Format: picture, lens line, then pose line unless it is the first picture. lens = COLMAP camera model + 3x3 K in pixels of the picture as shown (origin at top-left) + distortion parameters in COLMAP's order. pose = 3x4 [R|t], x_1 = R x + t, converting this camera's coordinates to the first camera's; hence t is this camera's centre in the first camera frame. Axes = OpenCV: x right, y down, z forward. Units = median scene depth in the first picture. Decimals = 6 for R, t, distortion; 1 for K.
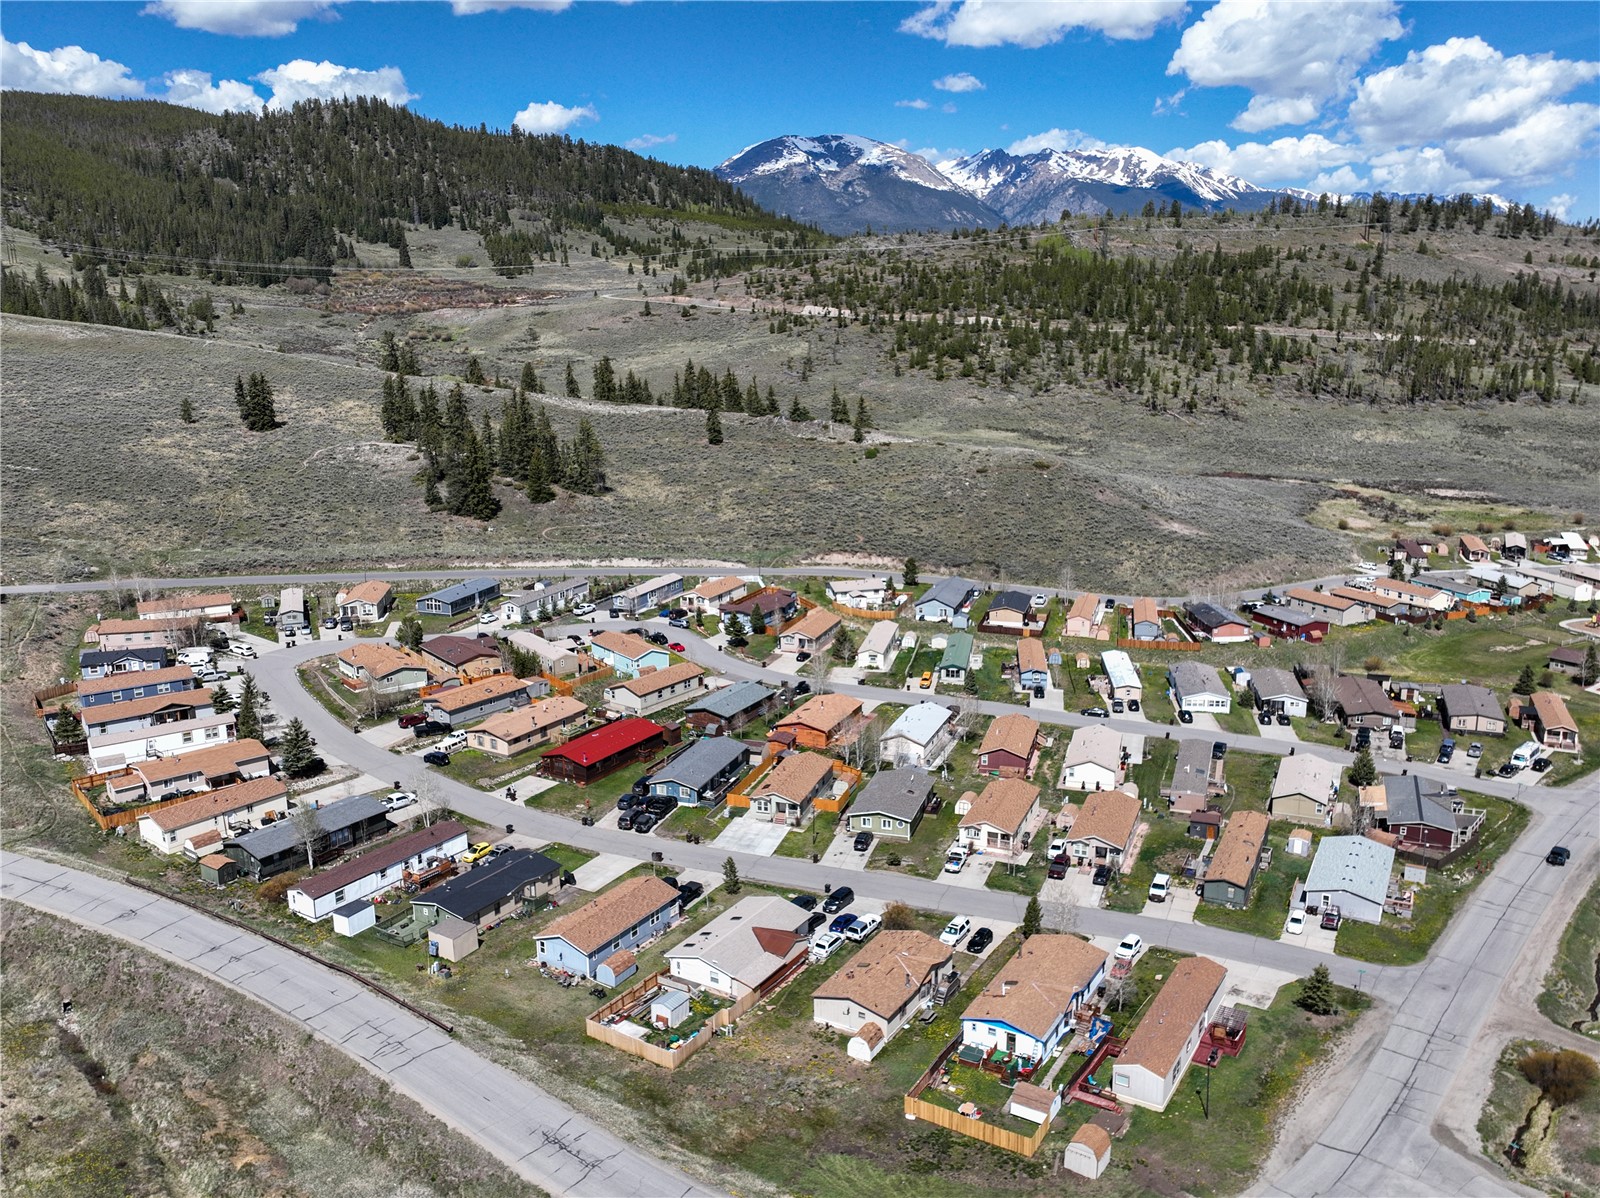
lens RADIAL K [[1346.9, 0, 800.0], [0, 1346.9, 599.0], [0, 0, 1]] dist [0.002117, -0.008093]
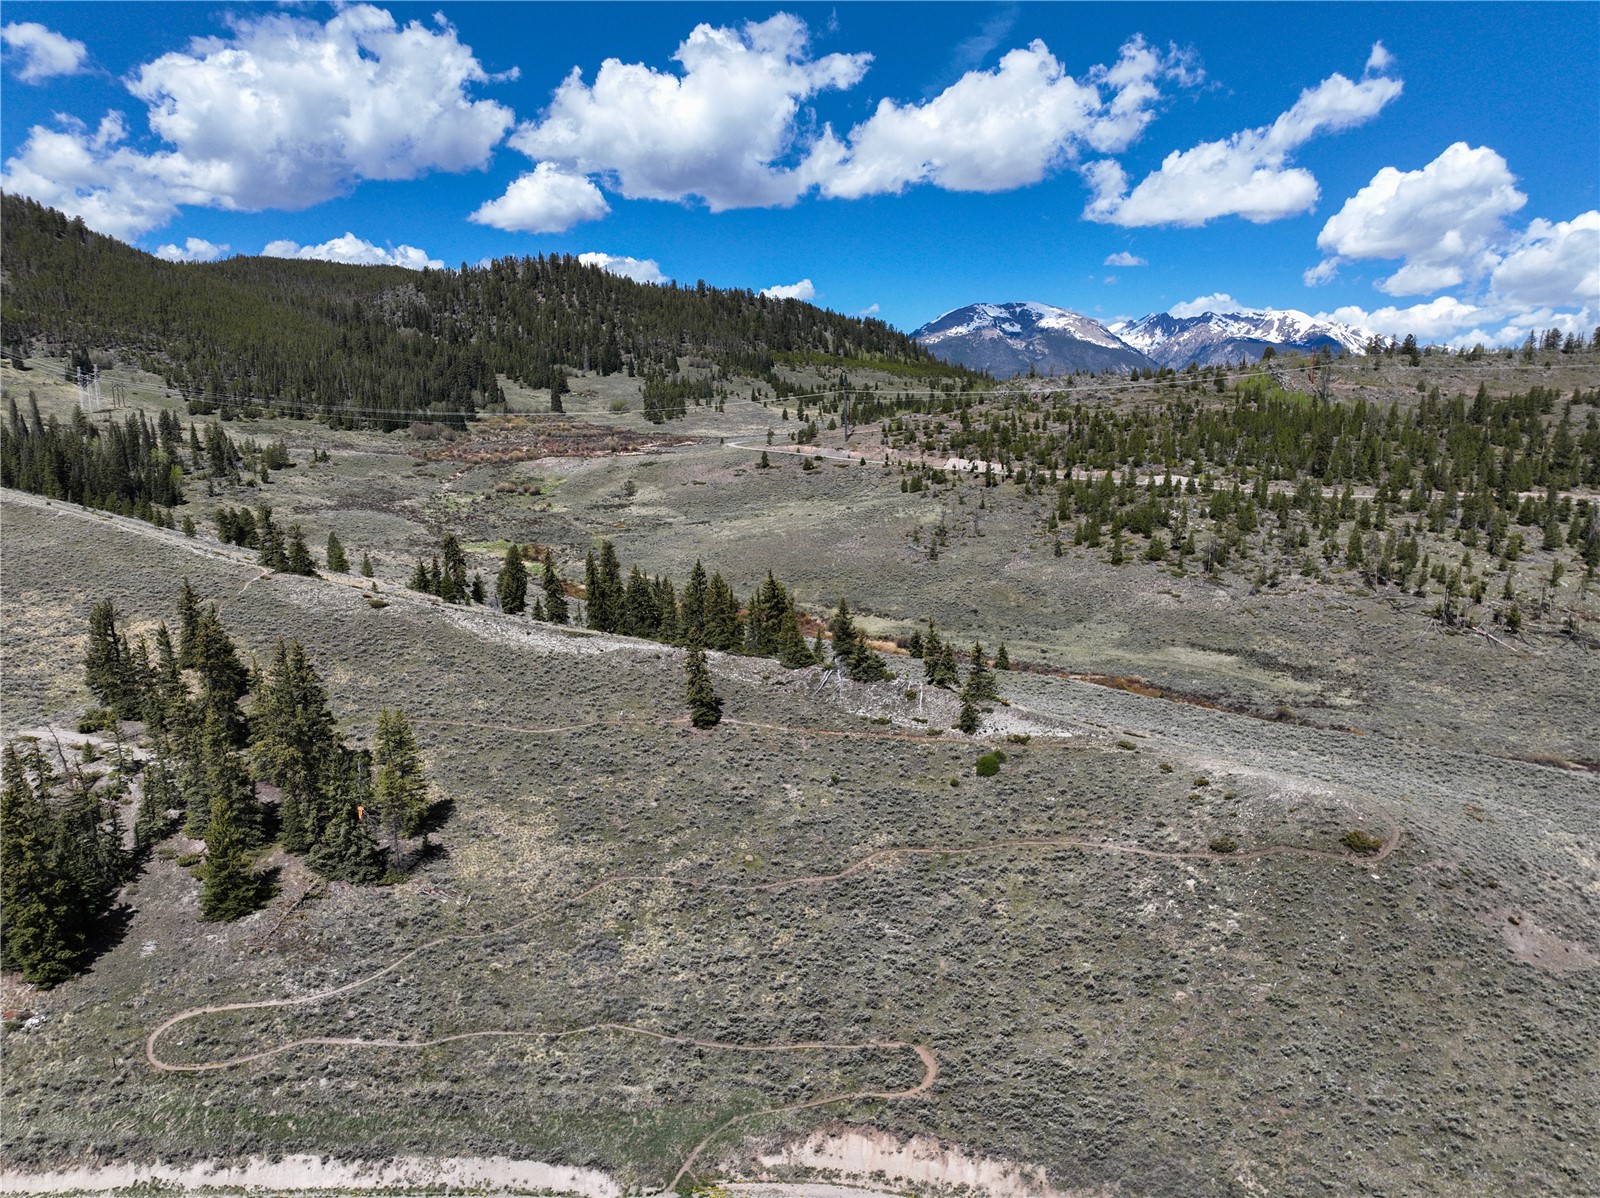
lens RADIAL K [[1120.0, 0, 800.0], [0, 1120.0, 599.0], [0, 0, 1]] dist [0.001058, 0.001341]
pose [[0.986437, 0.028809, -0.161591, 0.026404], [-0.041202, 0.996416, -0.073873, -0.073540], [0.158884, 0.079529, 0.984089, 0.300501]]
